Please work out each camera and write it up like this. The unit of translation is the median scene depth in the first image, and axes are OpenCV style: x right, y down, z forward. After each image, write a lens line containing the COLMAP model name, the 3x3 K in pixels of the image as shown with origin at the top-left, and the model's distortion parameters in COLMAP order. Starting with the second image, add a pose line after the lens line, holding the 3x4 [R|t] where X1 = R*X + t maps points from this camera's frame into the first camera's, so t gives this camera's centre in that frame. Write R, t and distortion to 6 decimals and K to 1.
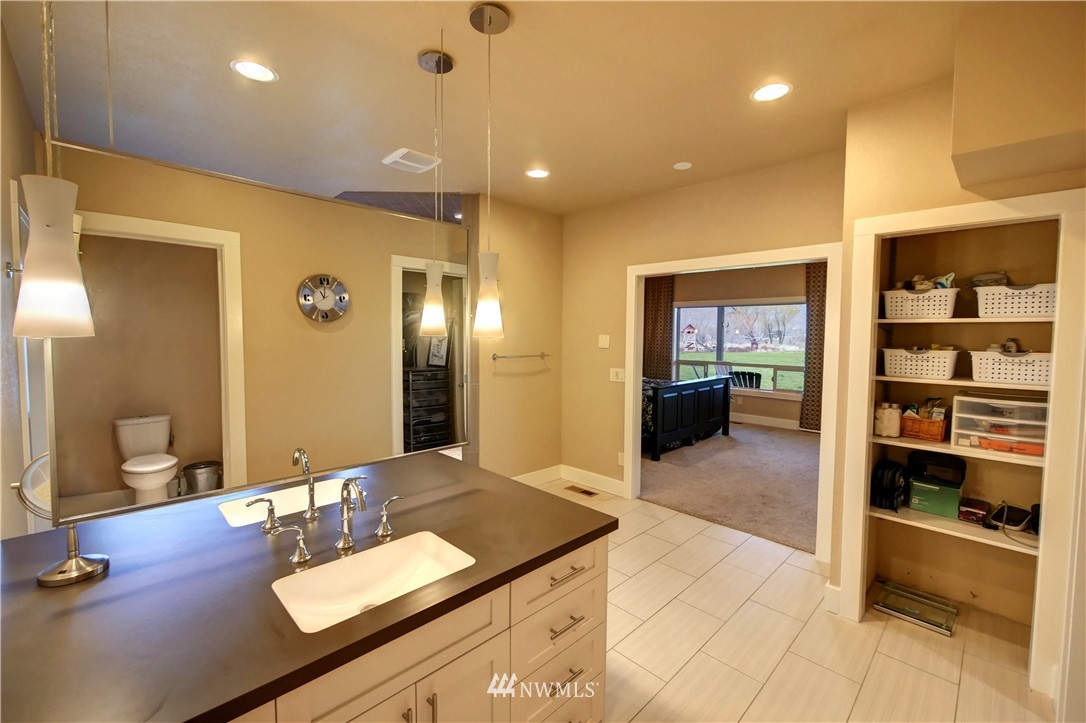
lens RADIAL K [[447.8, 0, 549.5], [0, 447.8, 350.9], [0, 0, 1]] dist [-0.009843, 0.000055]
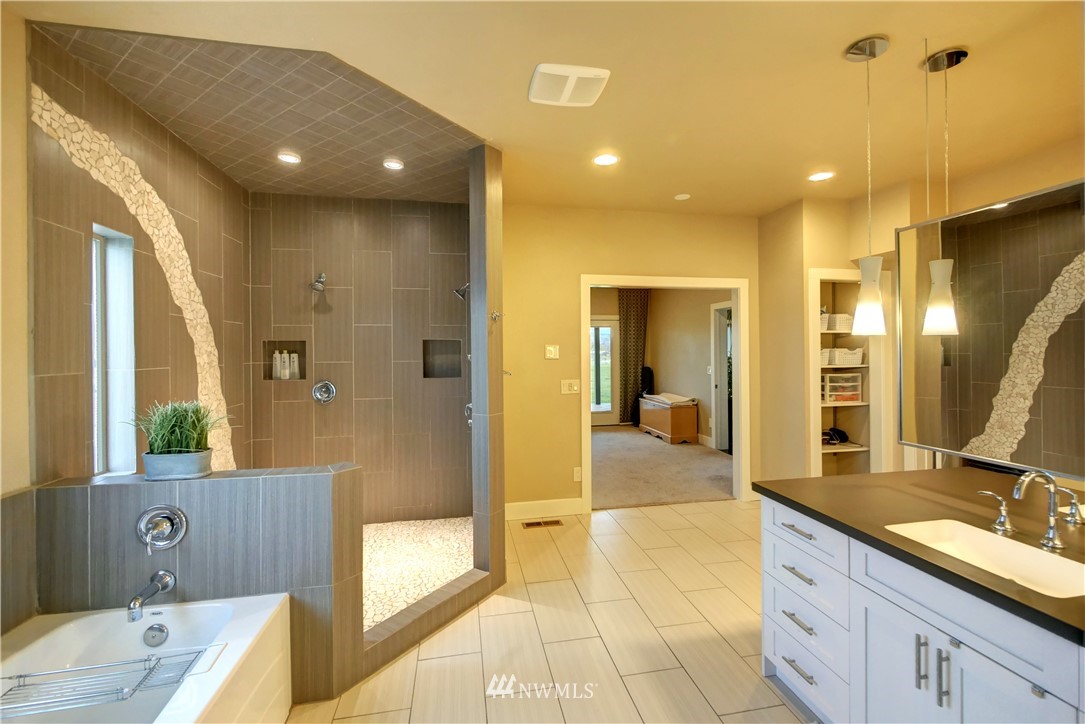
lens RADIAL K [[457.6, 0, 540.3], [0, 457.6, 348.7], [0, 0, 1]] dist [-0.000236, -0.000062]
pose [[0.570365, -0.012286, 0.821299, -0.760761], [0.049383, 0.998592, -0.019356, -0.012080], [-0.819905, 0.051598, 0.570169, 0.550180]]
